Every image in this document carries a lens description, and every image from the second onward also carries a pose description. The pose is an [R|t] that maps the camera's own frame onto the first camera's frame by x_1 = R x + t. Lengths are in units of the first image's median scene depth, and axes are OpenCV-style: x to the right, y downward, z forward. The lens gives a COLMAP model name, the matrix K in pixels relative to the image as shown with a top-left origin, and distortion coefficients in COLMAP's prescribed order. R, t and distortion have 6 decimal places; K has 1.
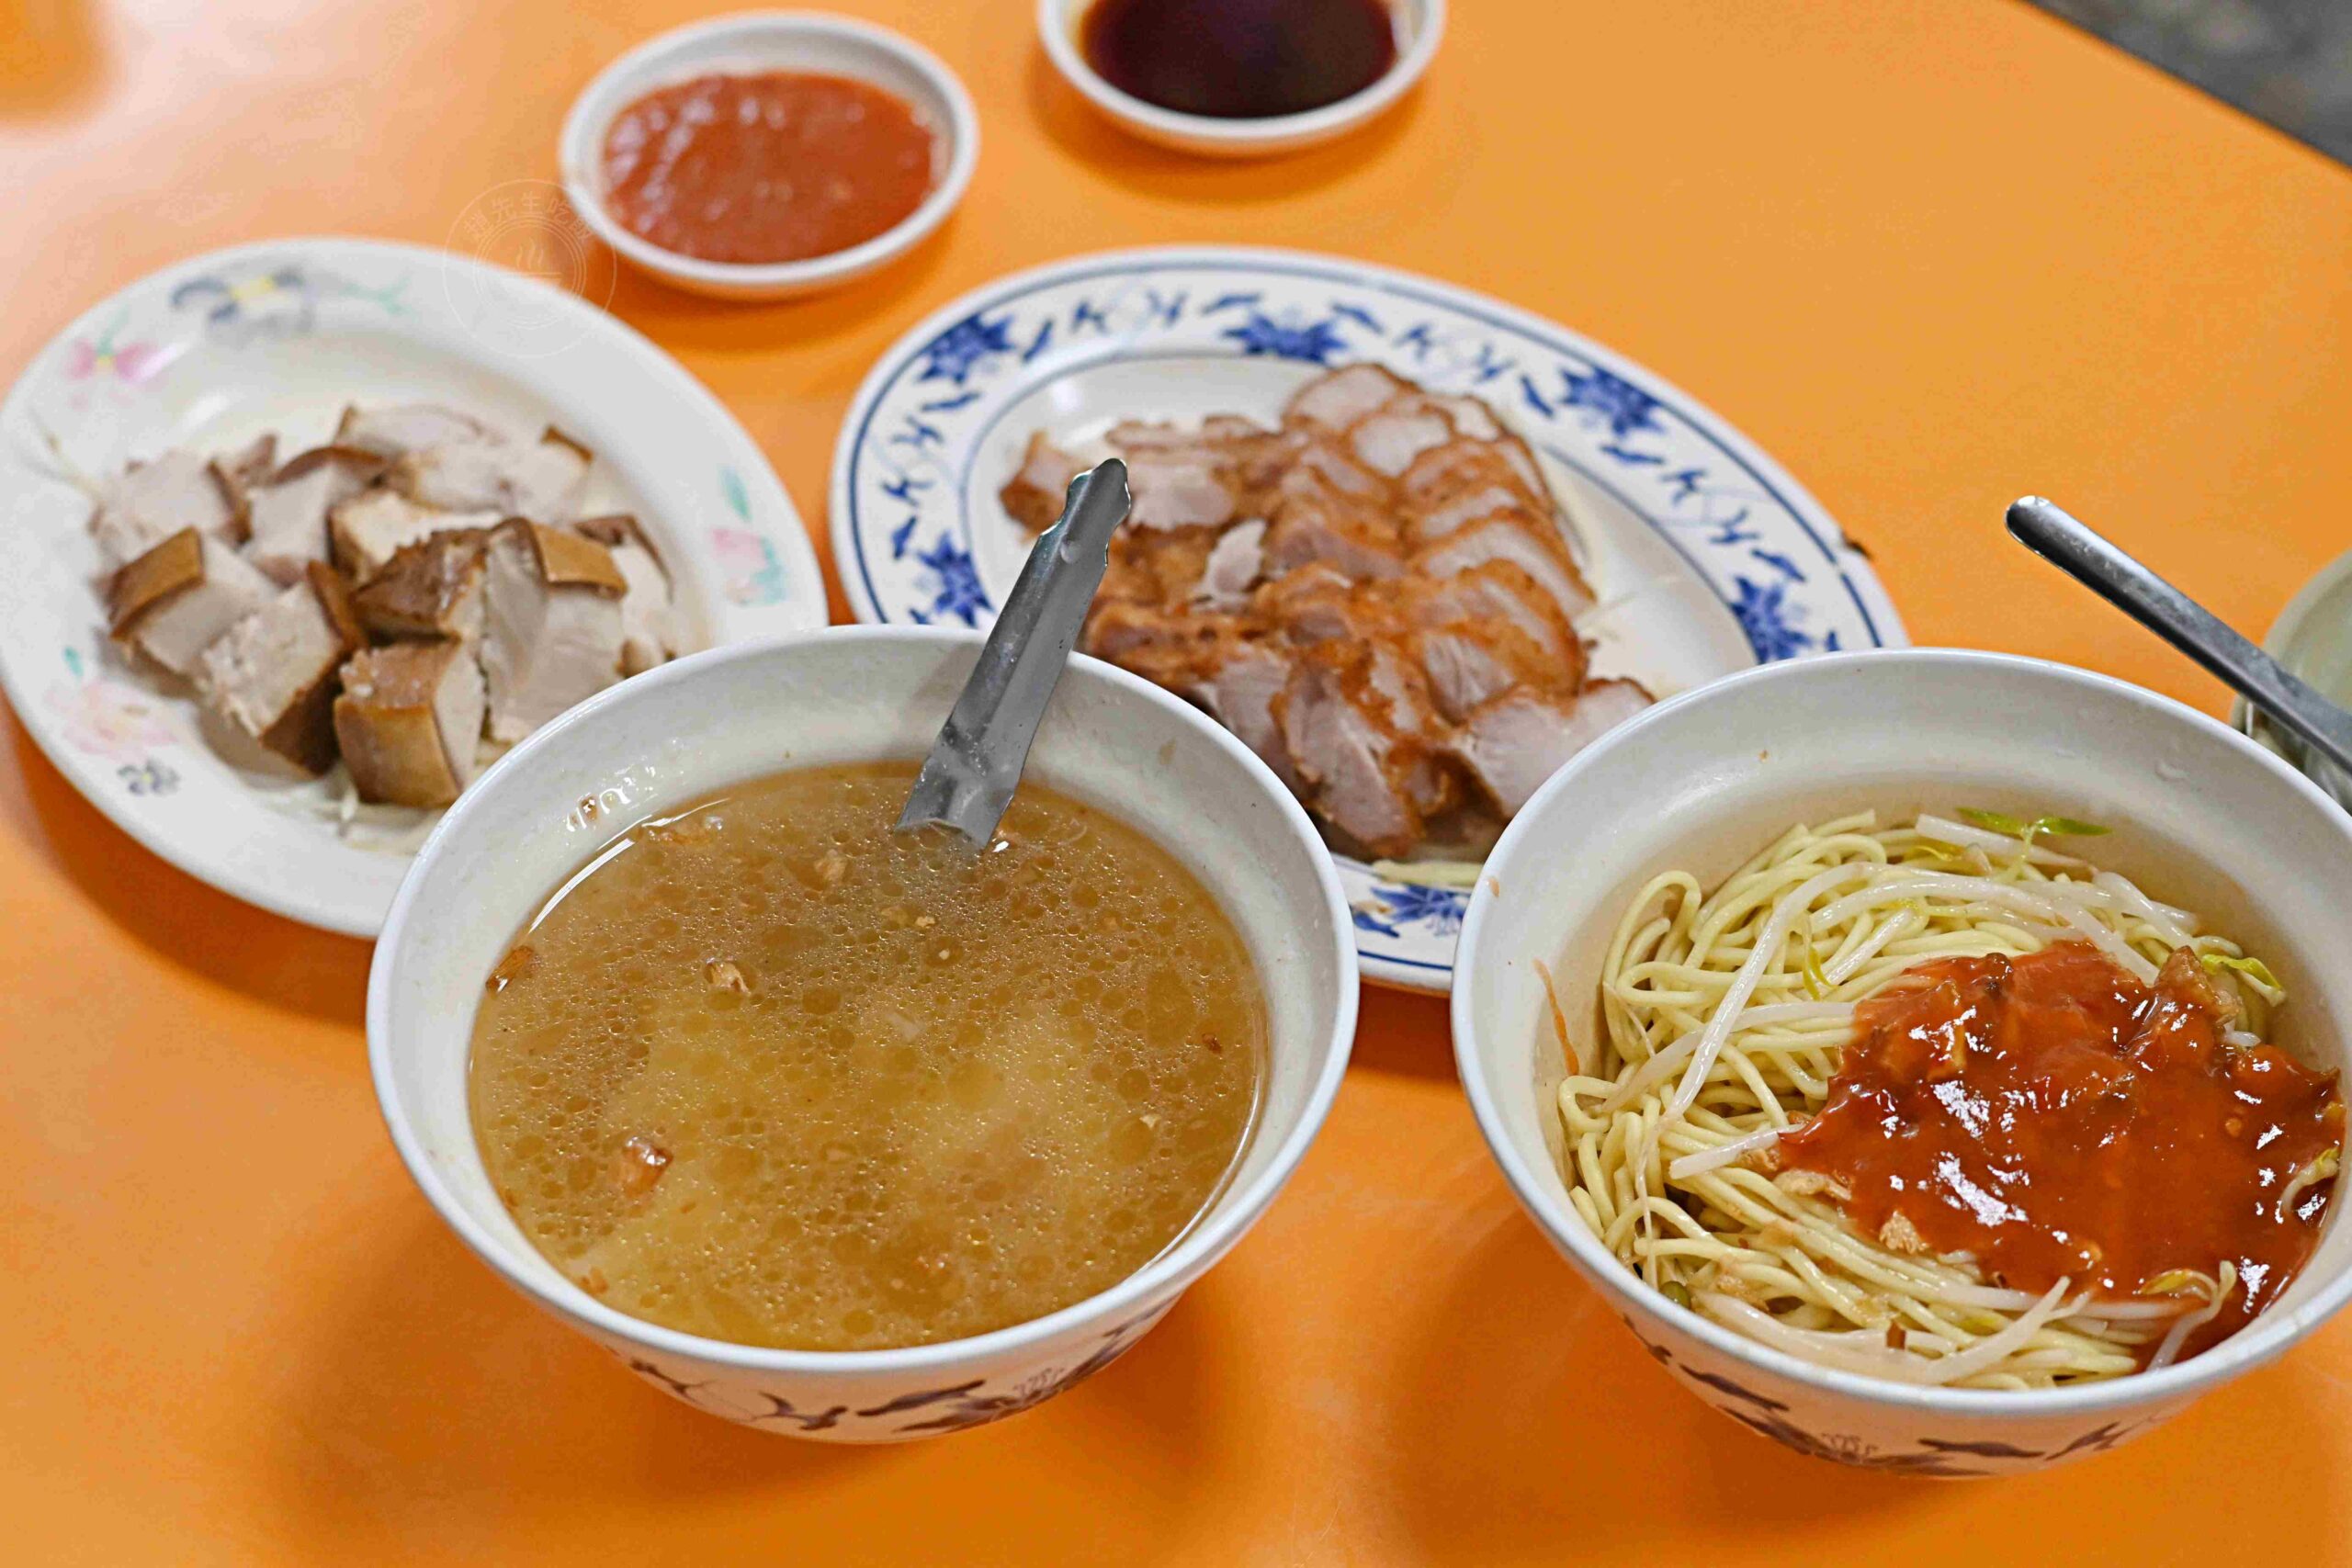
lens RADIAL K [[5127.3, 0, 1176.0], [0, 5127.3, 784.0], [0, 0, 1]] dist [-0.007022, -0.050867]
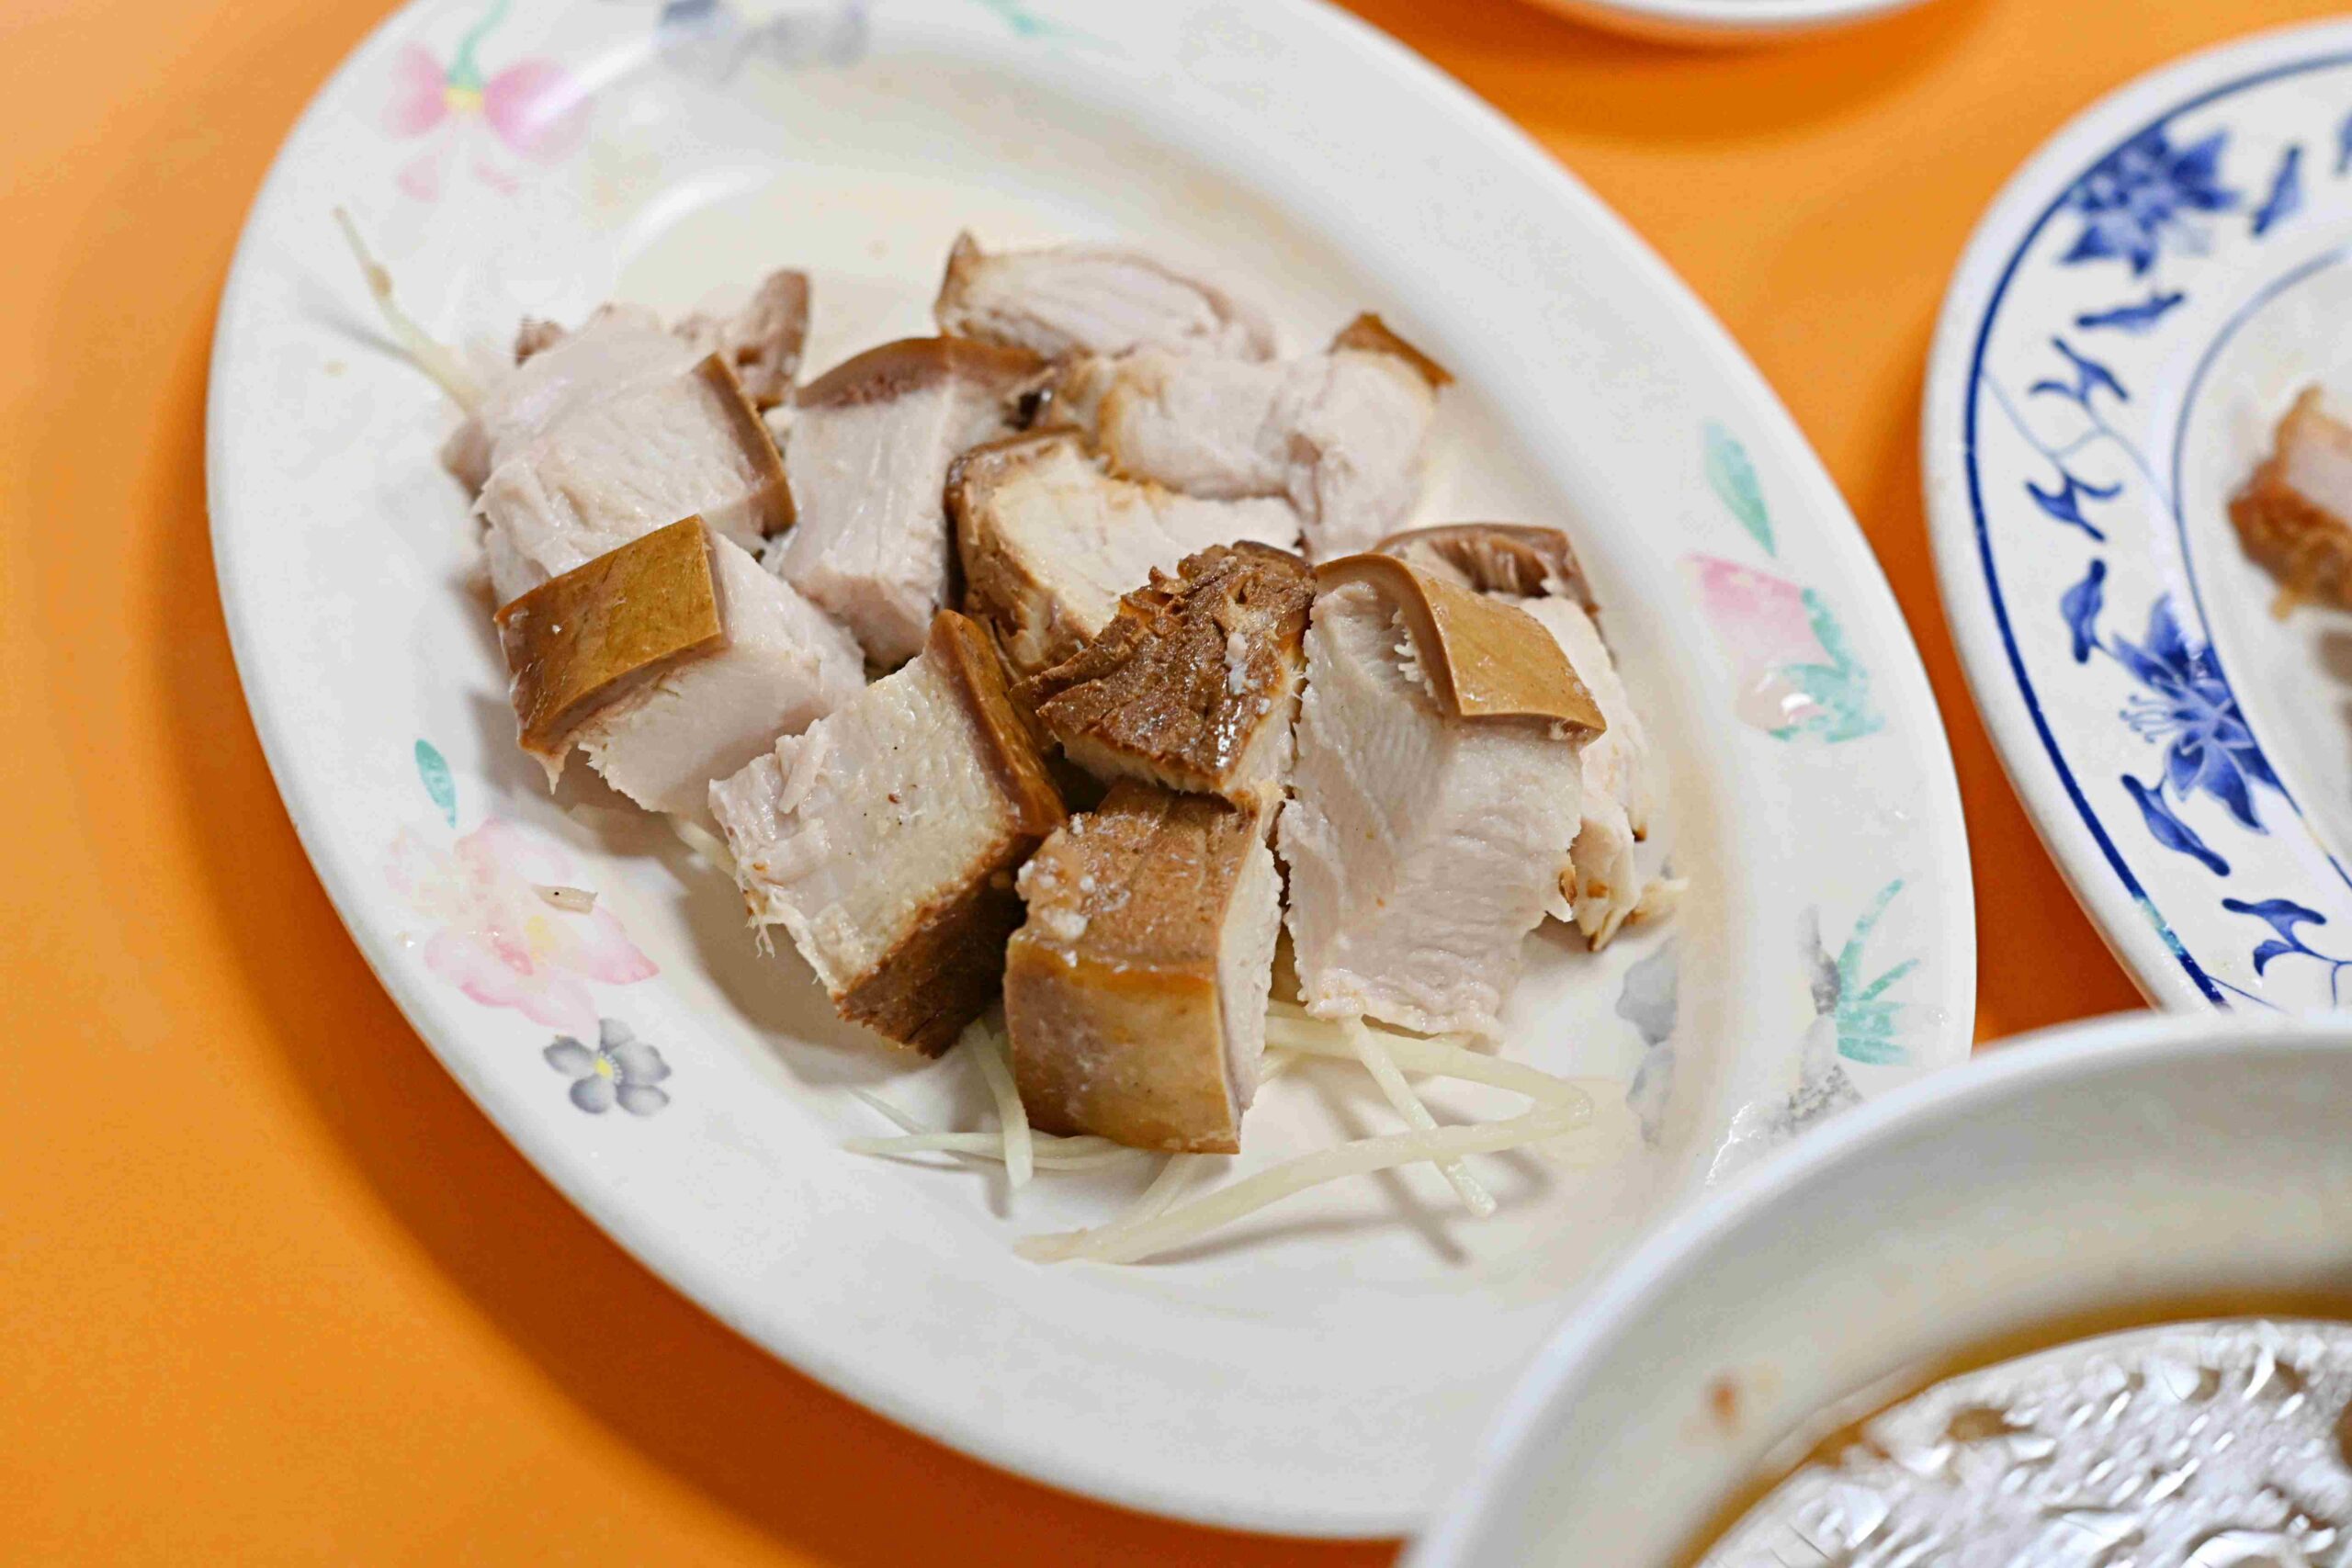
lens RADIAL K [[5127.3, 0, 1176.0], [0, 5127.3, 784.0], [0, 0, 1]] dist [-0.007022, -0.050867]
pose [[0.996467, 0.066177, 0.051722, -0.176488], [-0.072803, 0.987613, 0.138994, -0.100022], [-0.041883, -0.142268, 0.988942, 0.532632]]
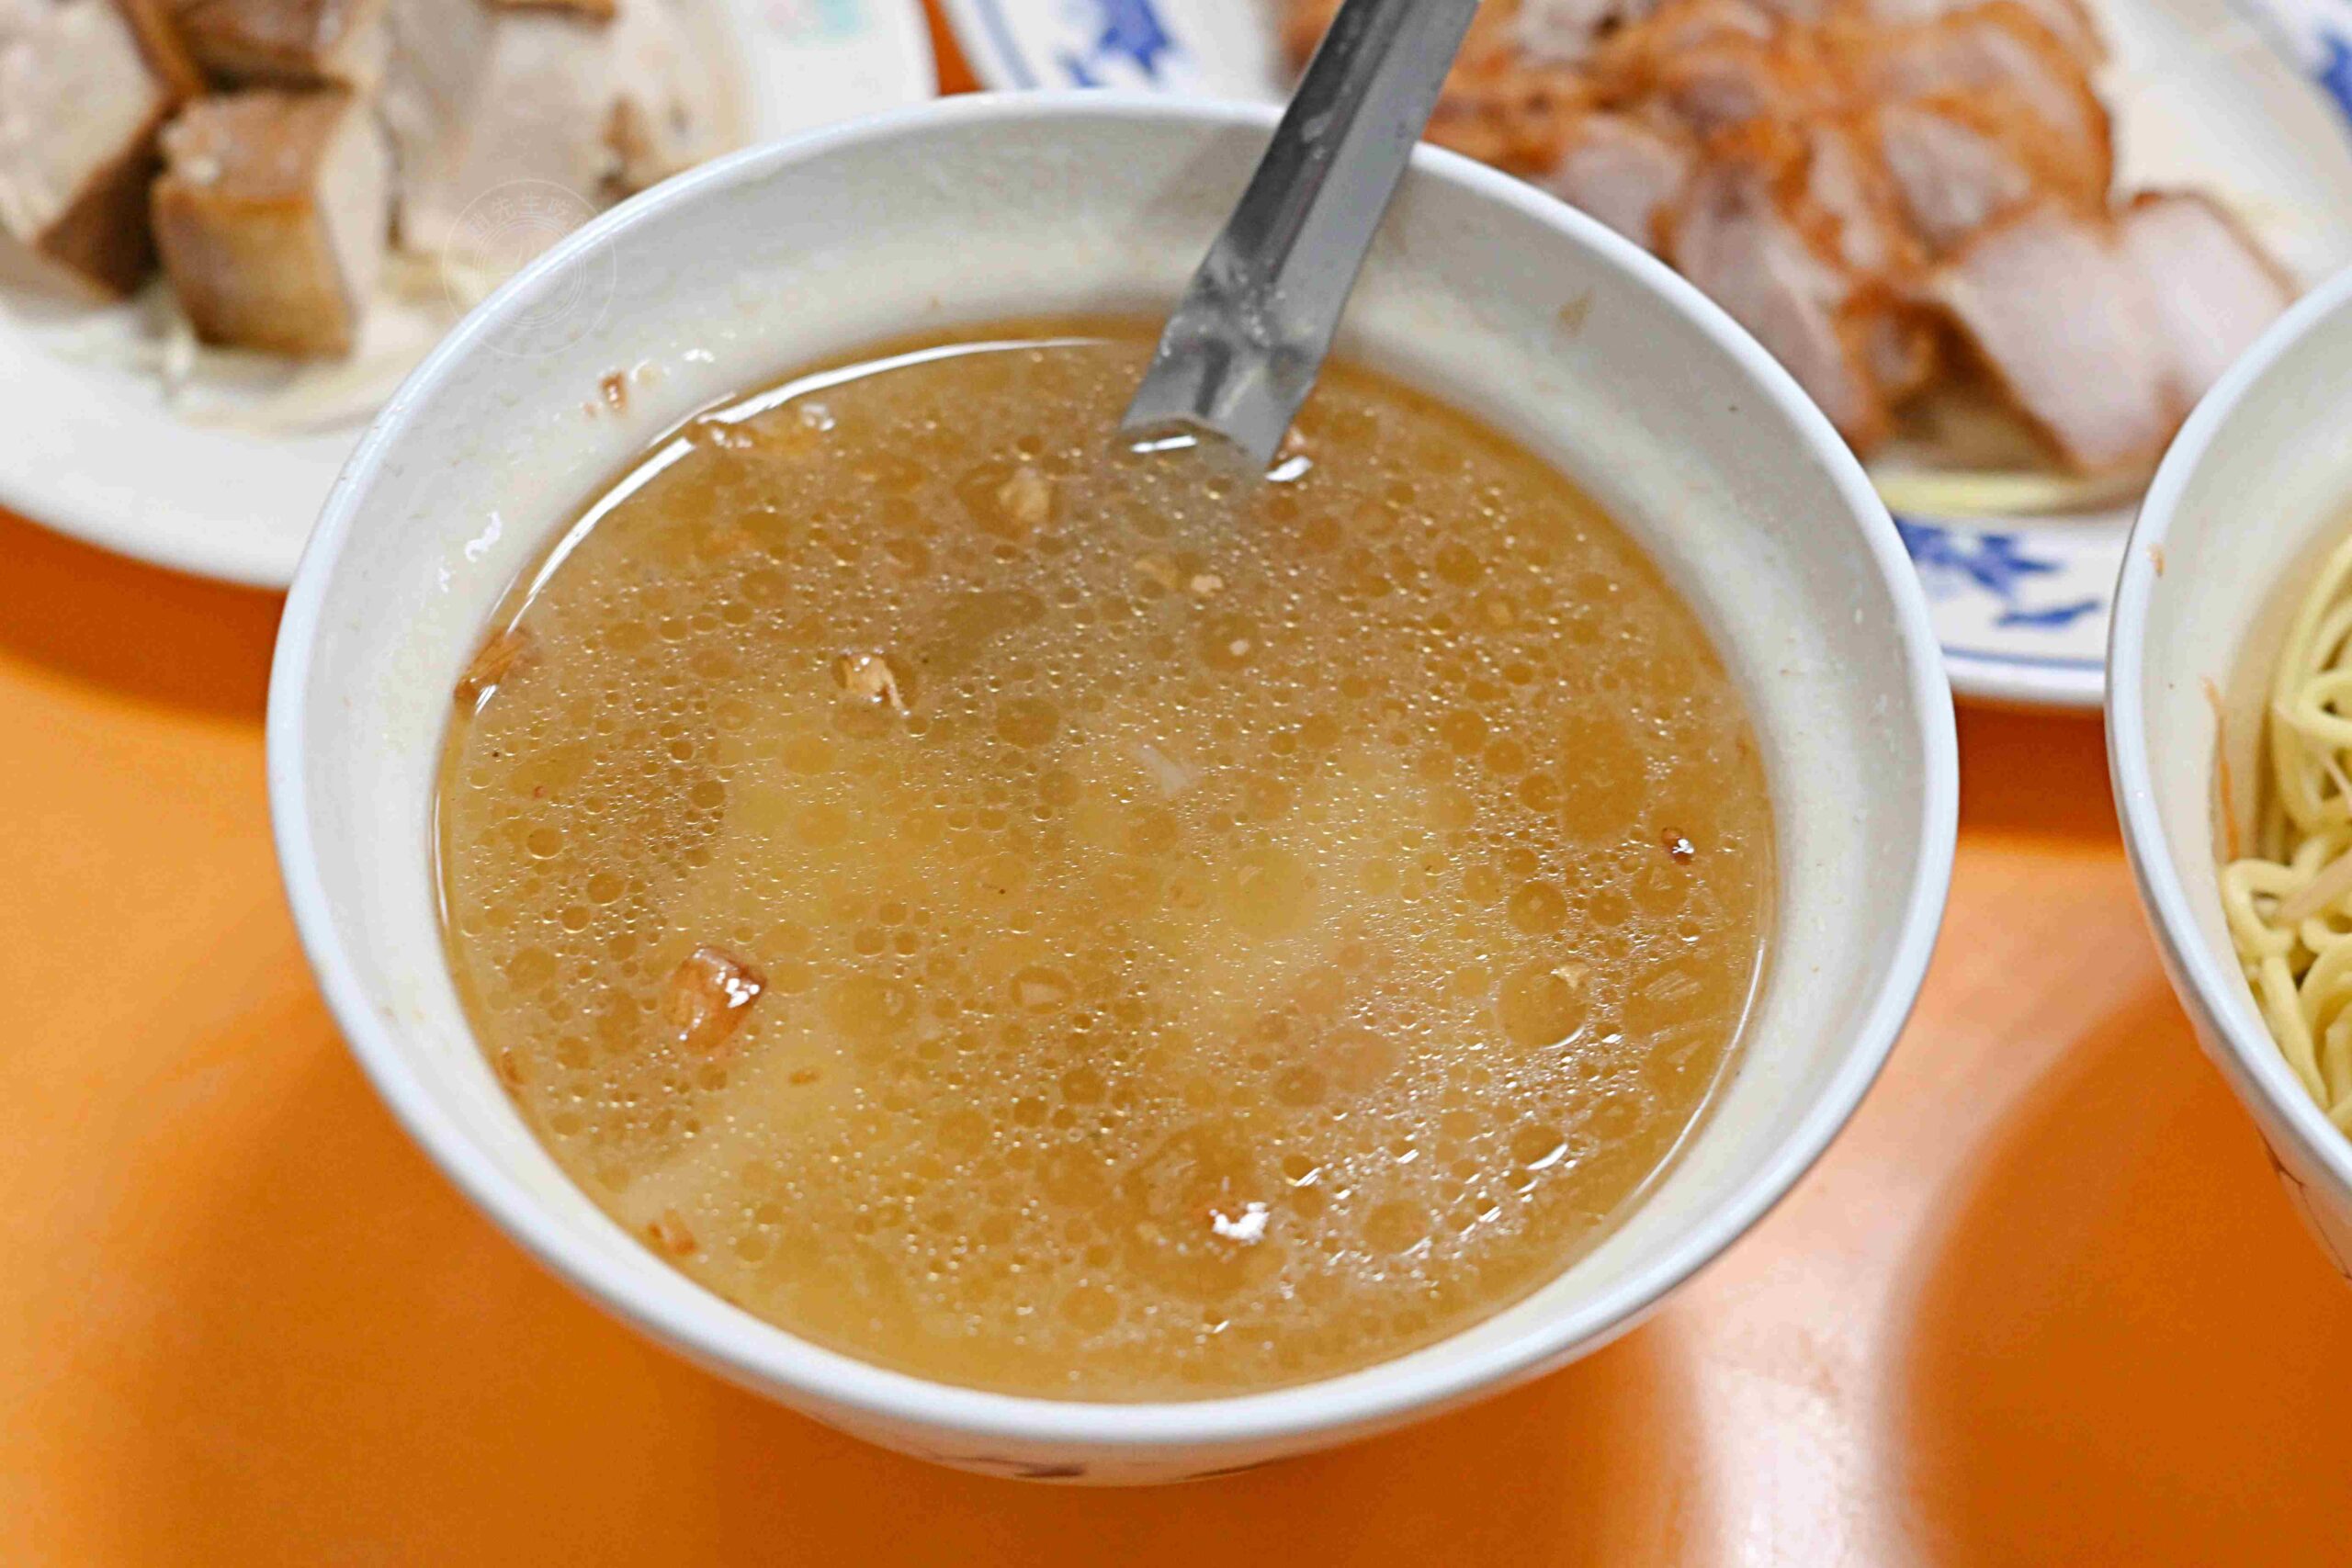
lens RADIAL K [[5127.3, 0, 1176.0], [0, 5127.3, 784.0], [0, 0, 1]] dist [-0.007022, -0.050867]
pose [[0.997234, 0.010787, 0.073543, -0.086586], [-0.019544, 0.992652, 0.119414, -0.020966], [-0.071715, -0.120521, 0.990117, 0.370376]]
